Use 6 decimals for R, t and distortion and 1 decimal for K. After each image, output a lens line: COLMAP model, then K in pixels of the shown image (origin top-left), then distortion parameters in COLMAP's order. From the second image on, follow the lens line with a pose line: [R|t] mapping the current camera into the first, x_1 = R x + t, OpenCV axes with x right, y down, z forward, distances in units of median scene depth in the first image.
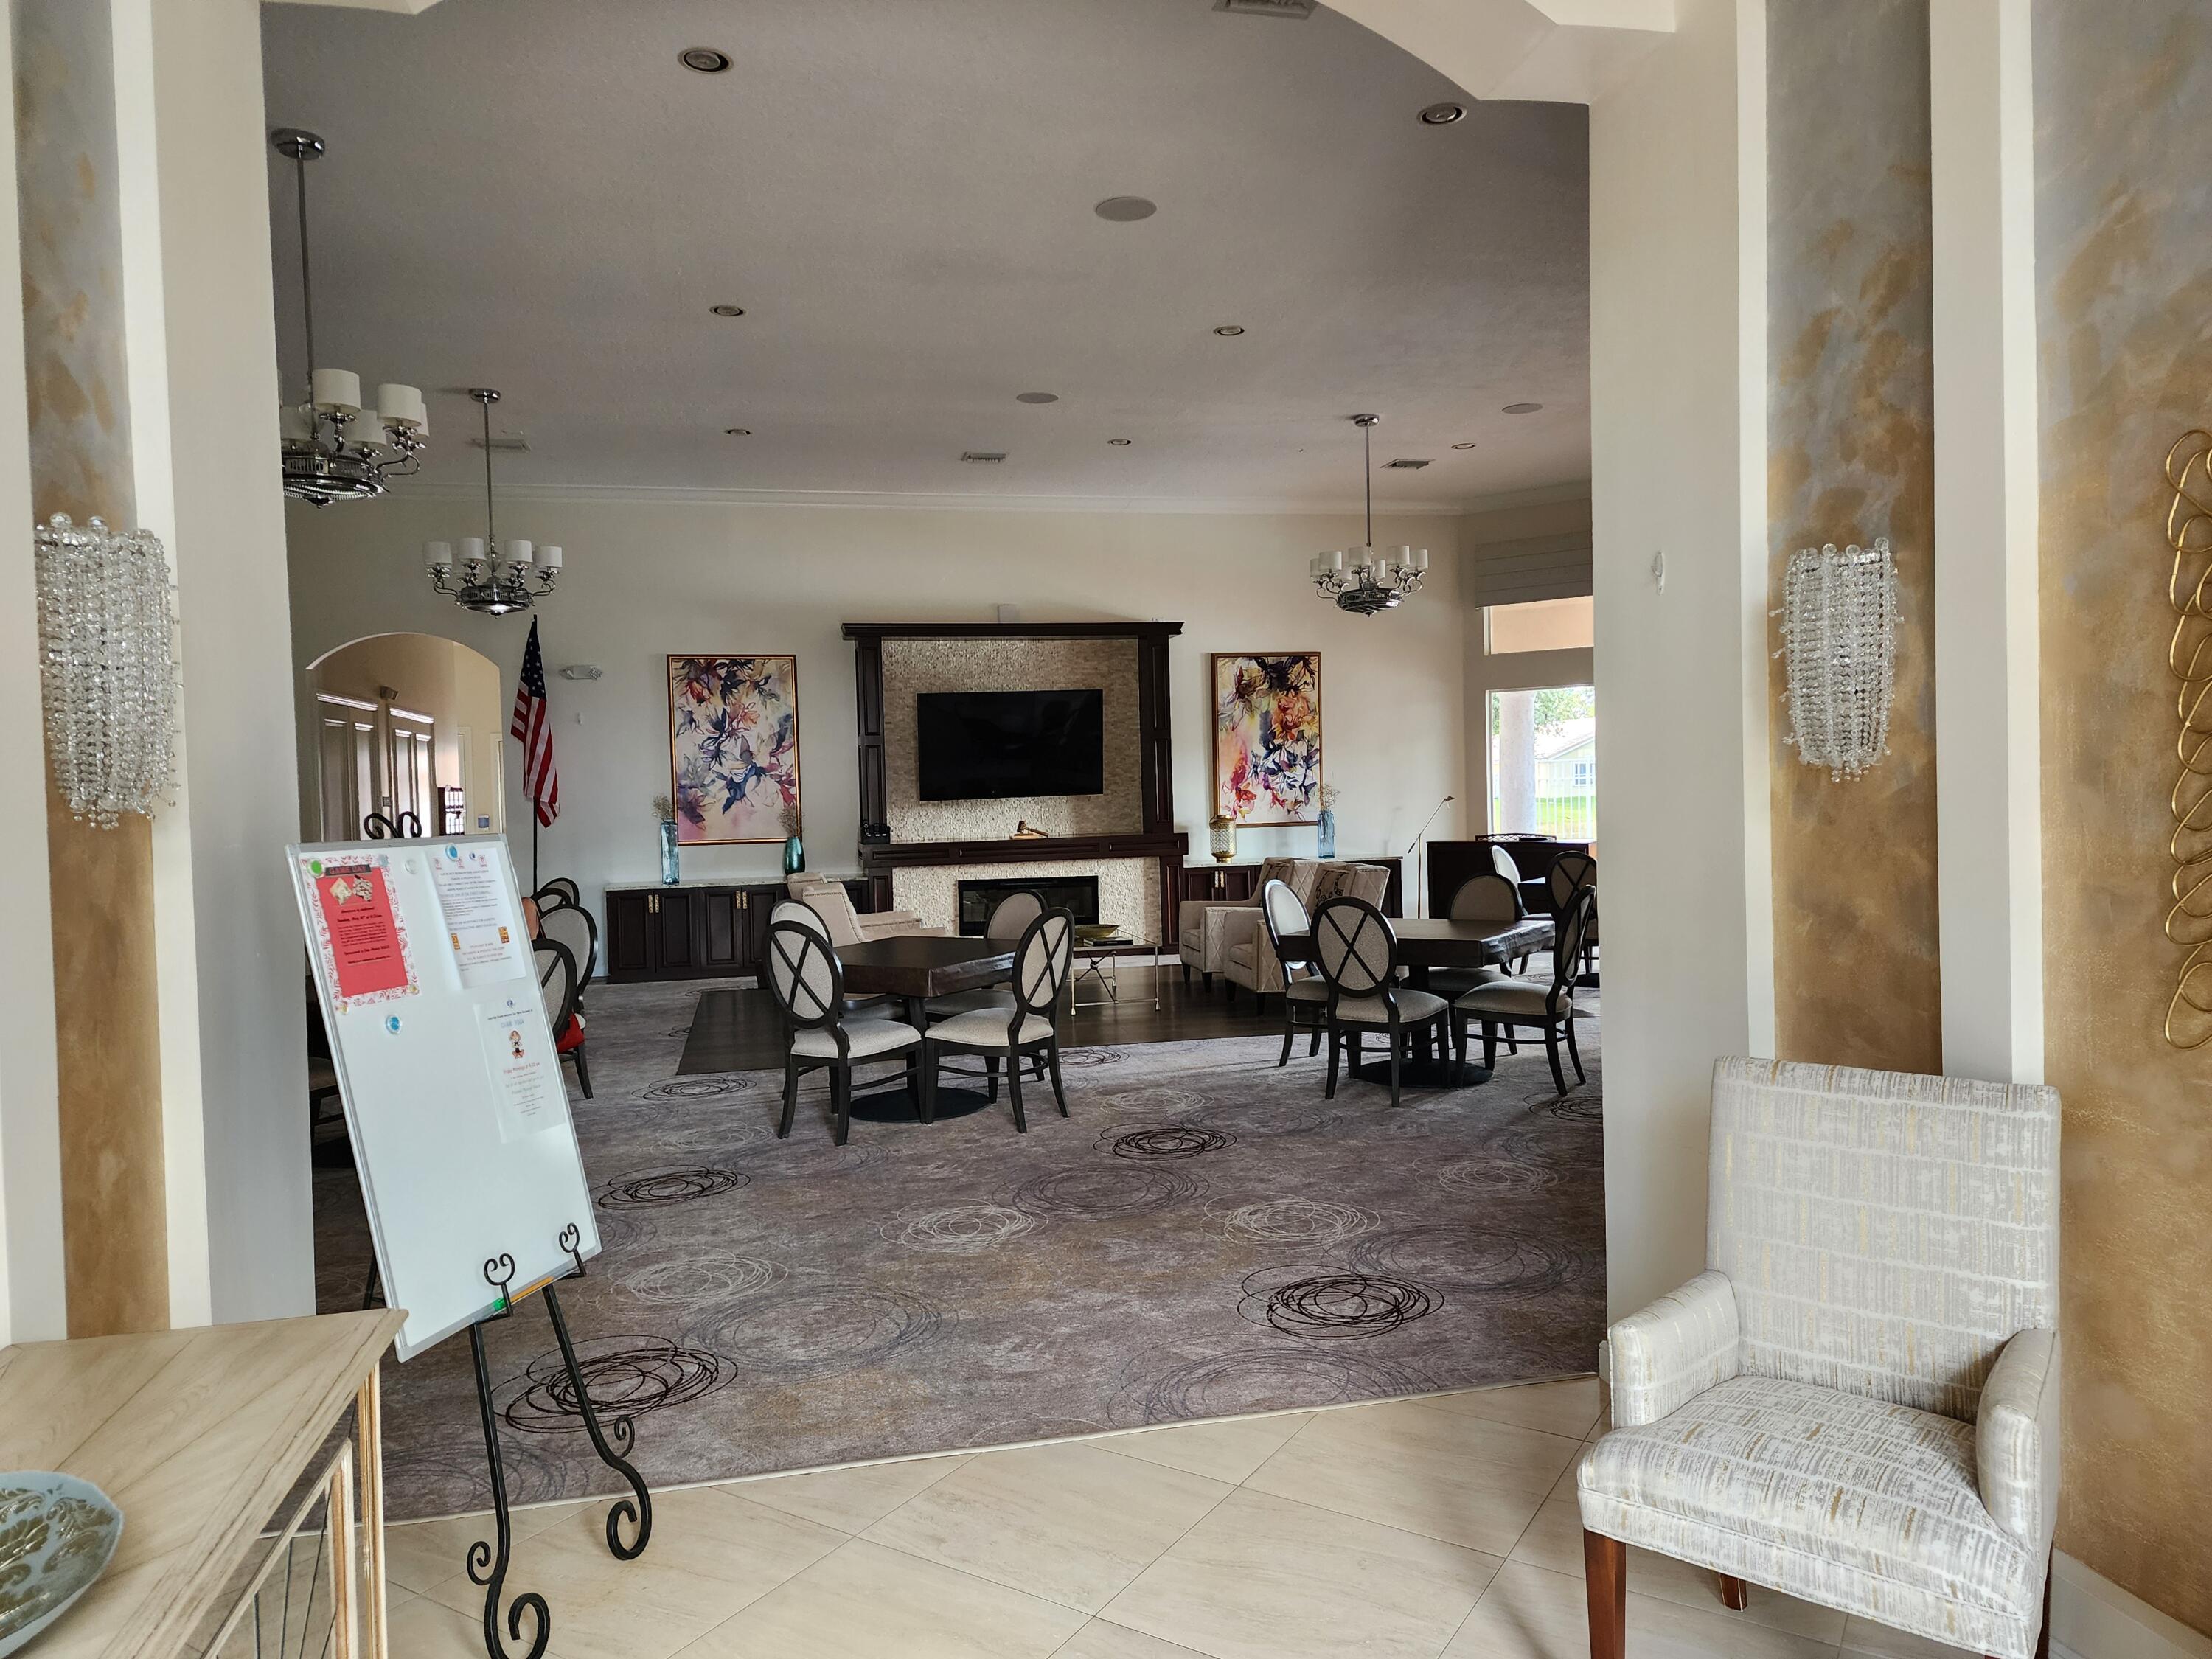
lens RADIAL K [[1491.2, 0, 1094.0], [0, 1491.2, 825.7], [0, 0, 1]] dist [0.229846, -0.000156]
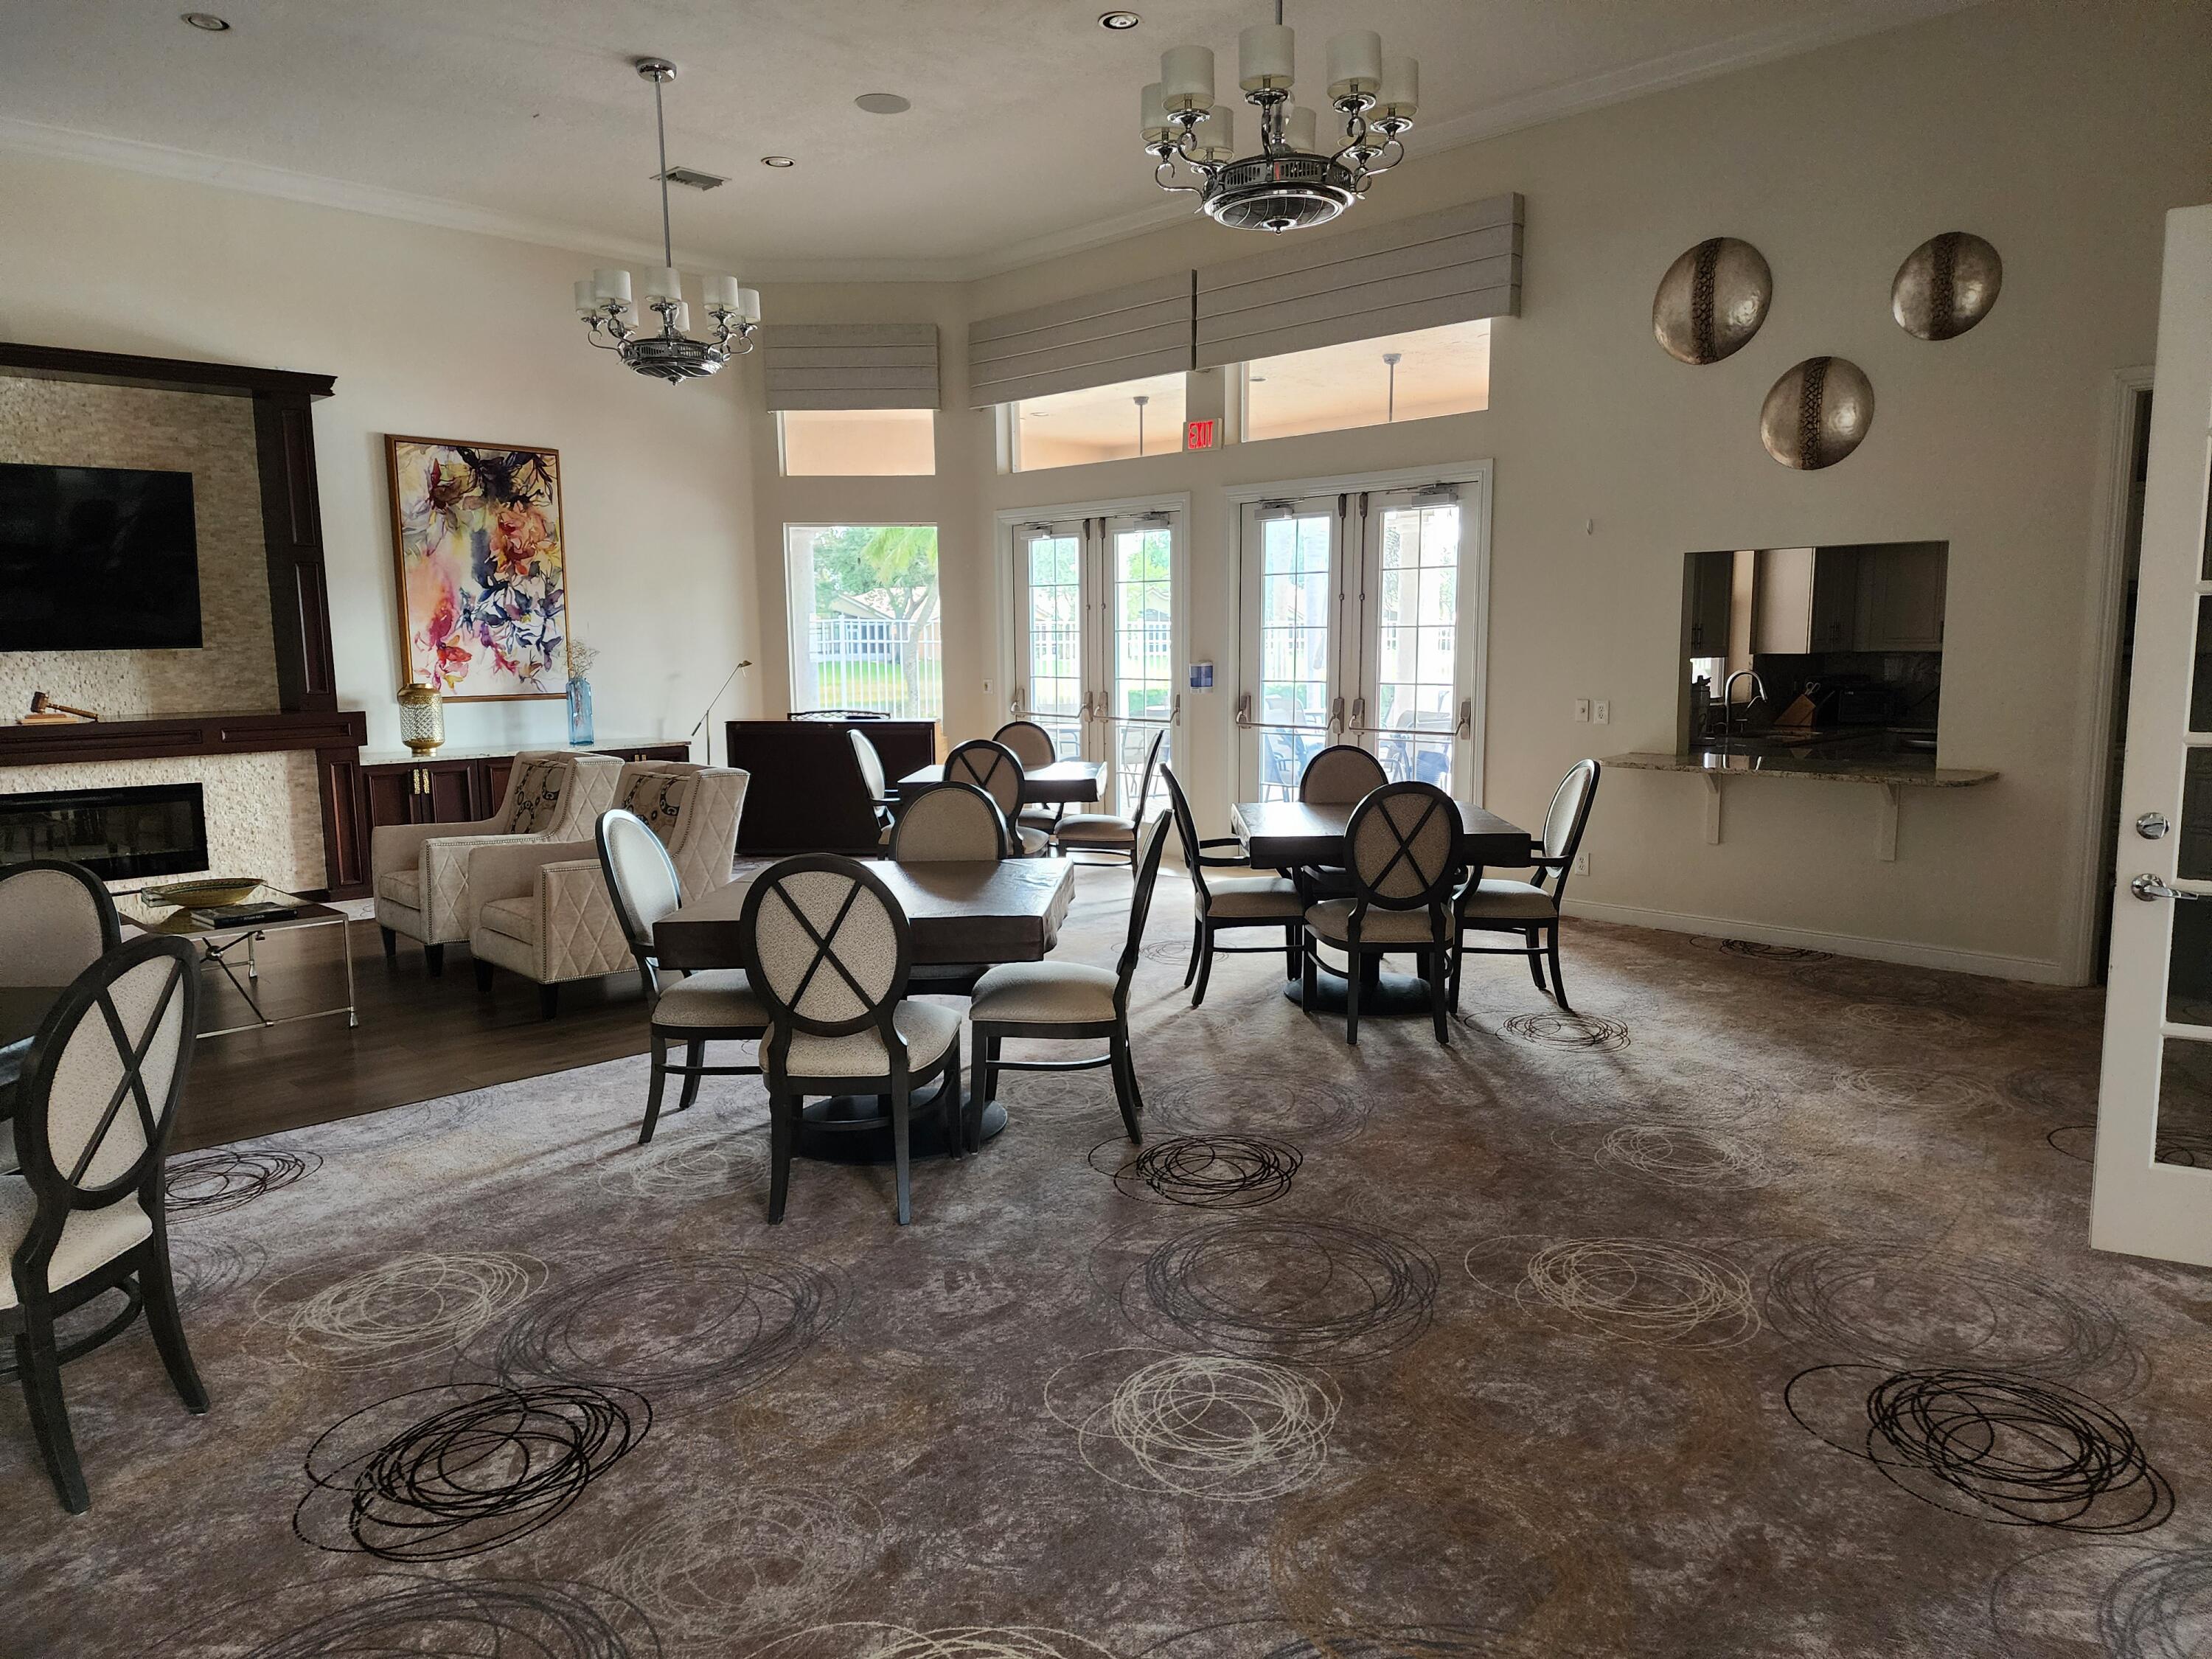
lens RADIAL K [[1467.5, 0, 1106.0], [0, 1467.5, 829.5], [0, 0, 1]] dist [0.076403, -0.058985]
pose [[0.846299, -0.050792, 0.530282, -0.010013], [0.000340, 0.995495, 0.094809, -0.005339], [-0.532709, -0.080056, 0.842504, 0.281135]]
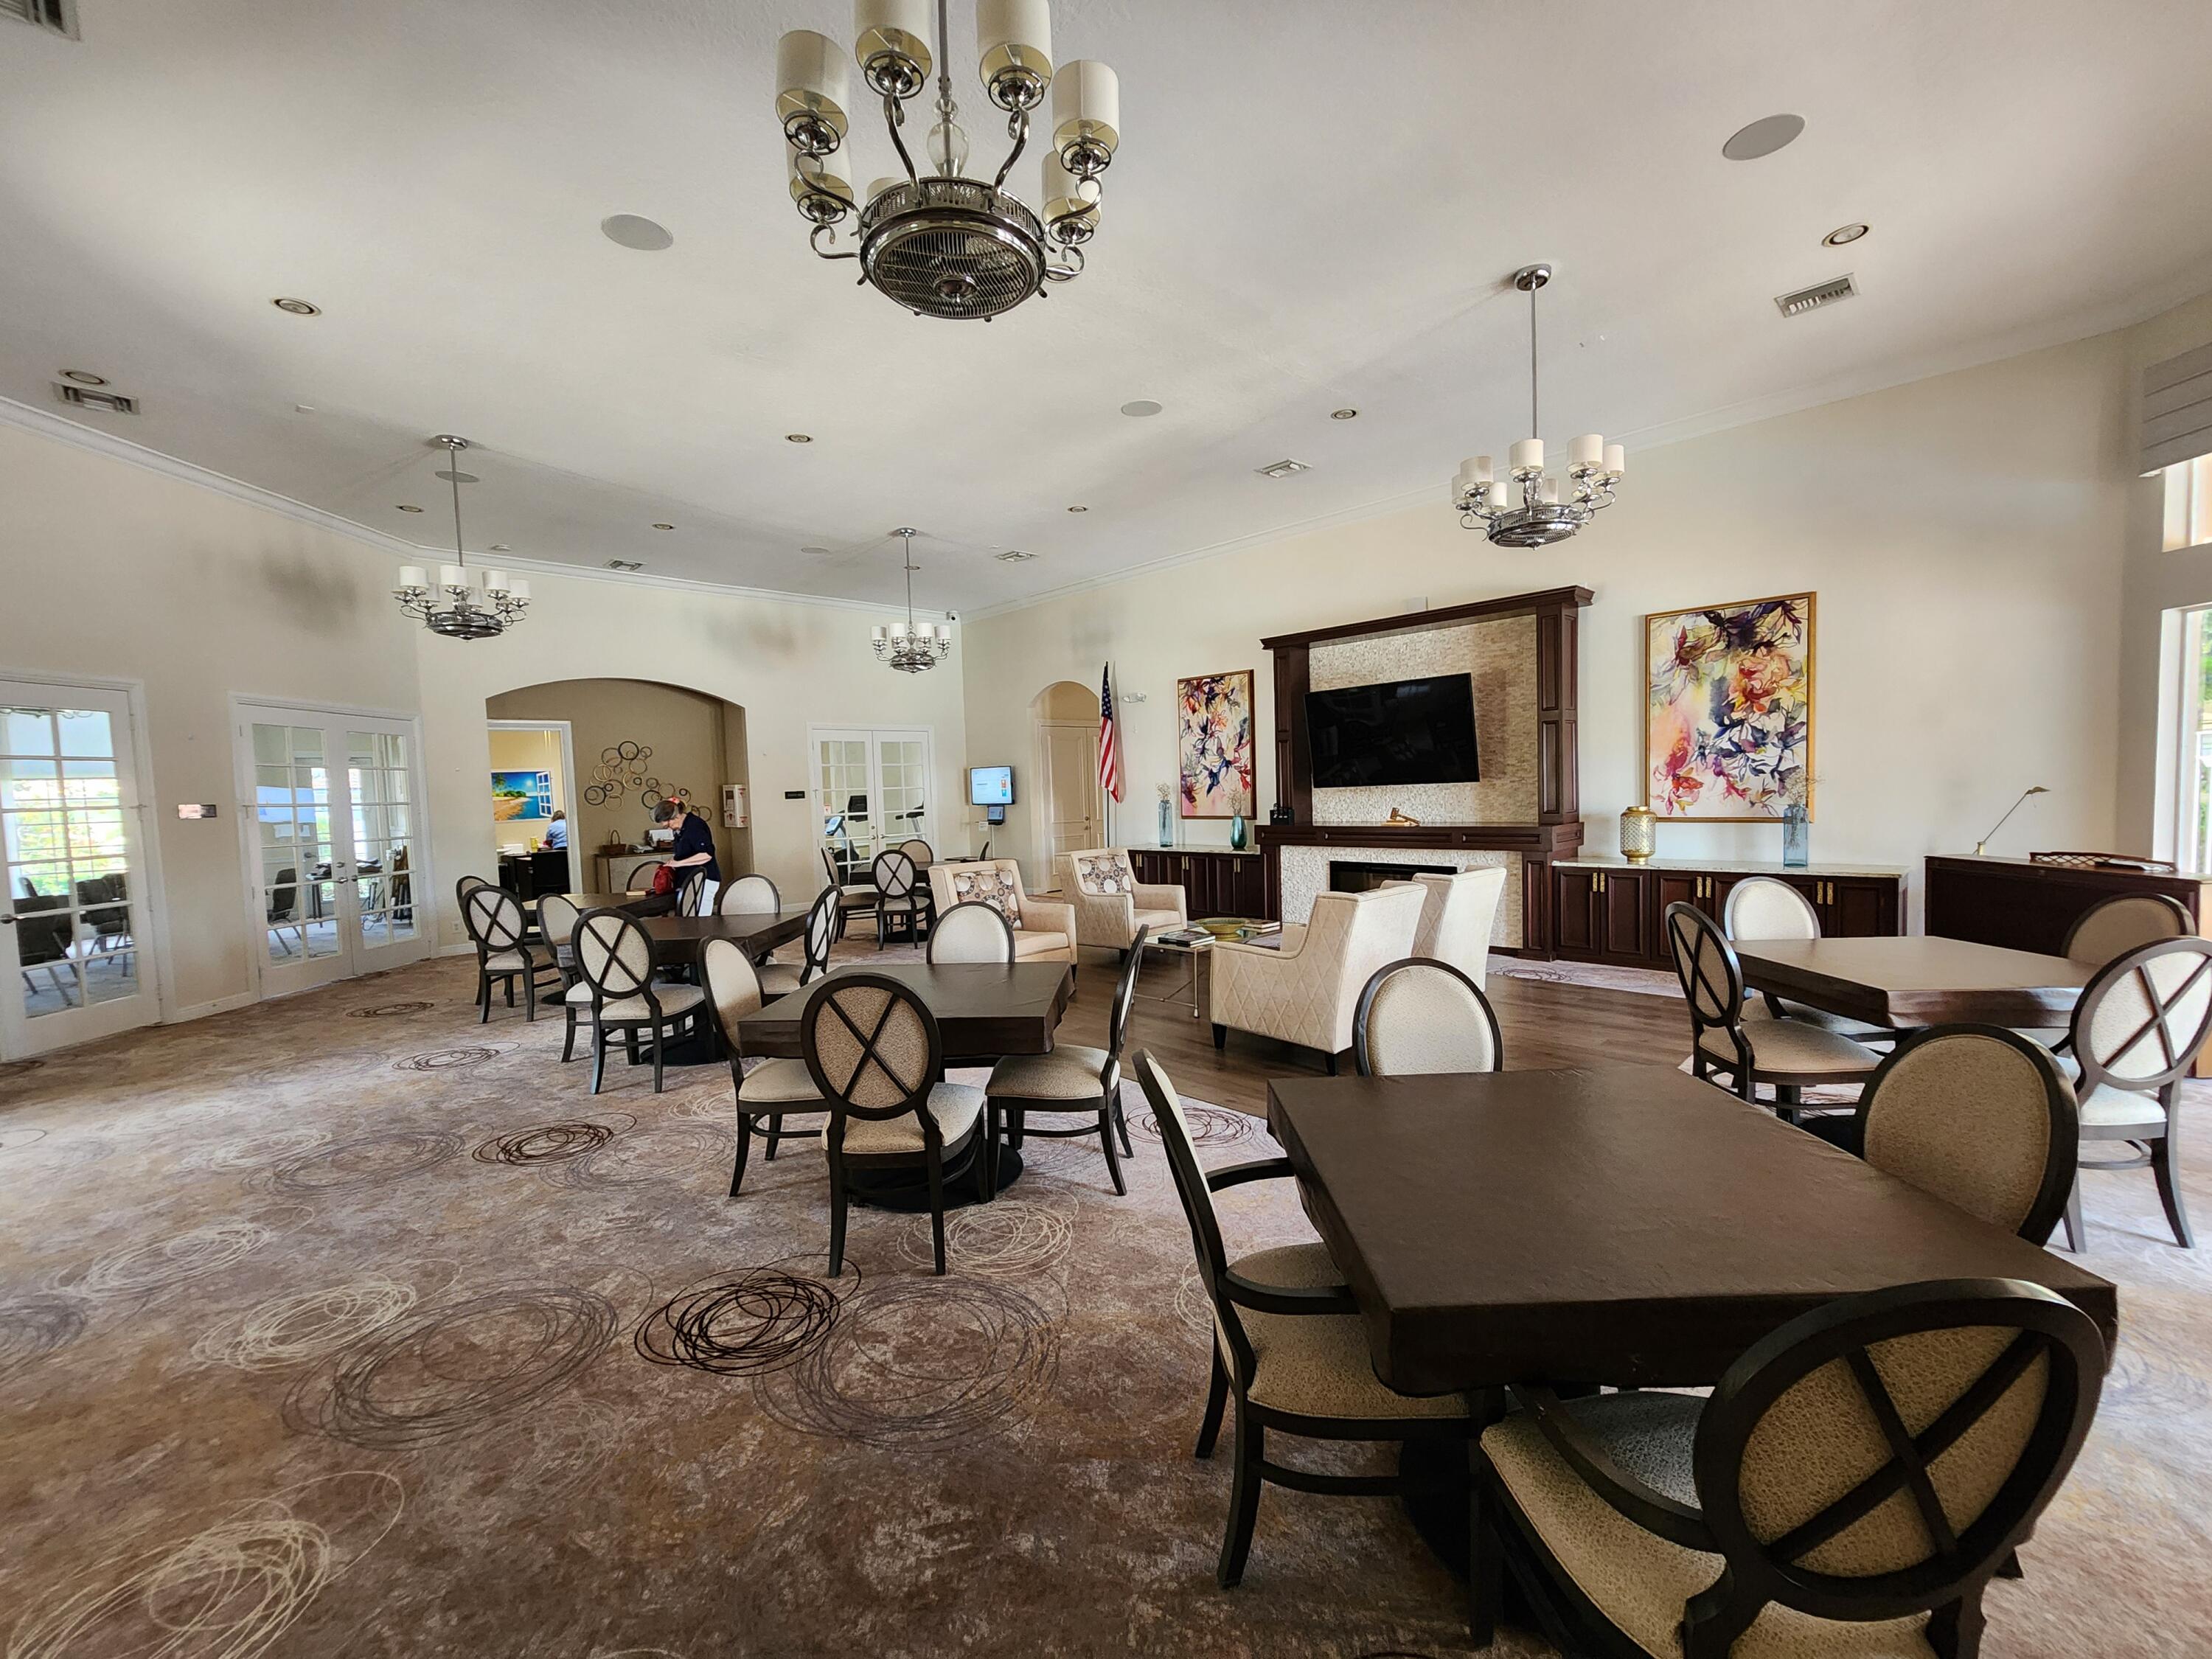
lens RADIAL K [[897.6, 0, 1096.2], [0, 897.6, 838.3], [0, 0, 1]] dist [-0.002077, 0.000445]
pose [[0.543779, 0.058116, -0.837214, 0.354599], [-0.005335, 0.997819, 0.065799, -0.021699], [0.839212, -0.031314, 0.542902, 0.478614]]
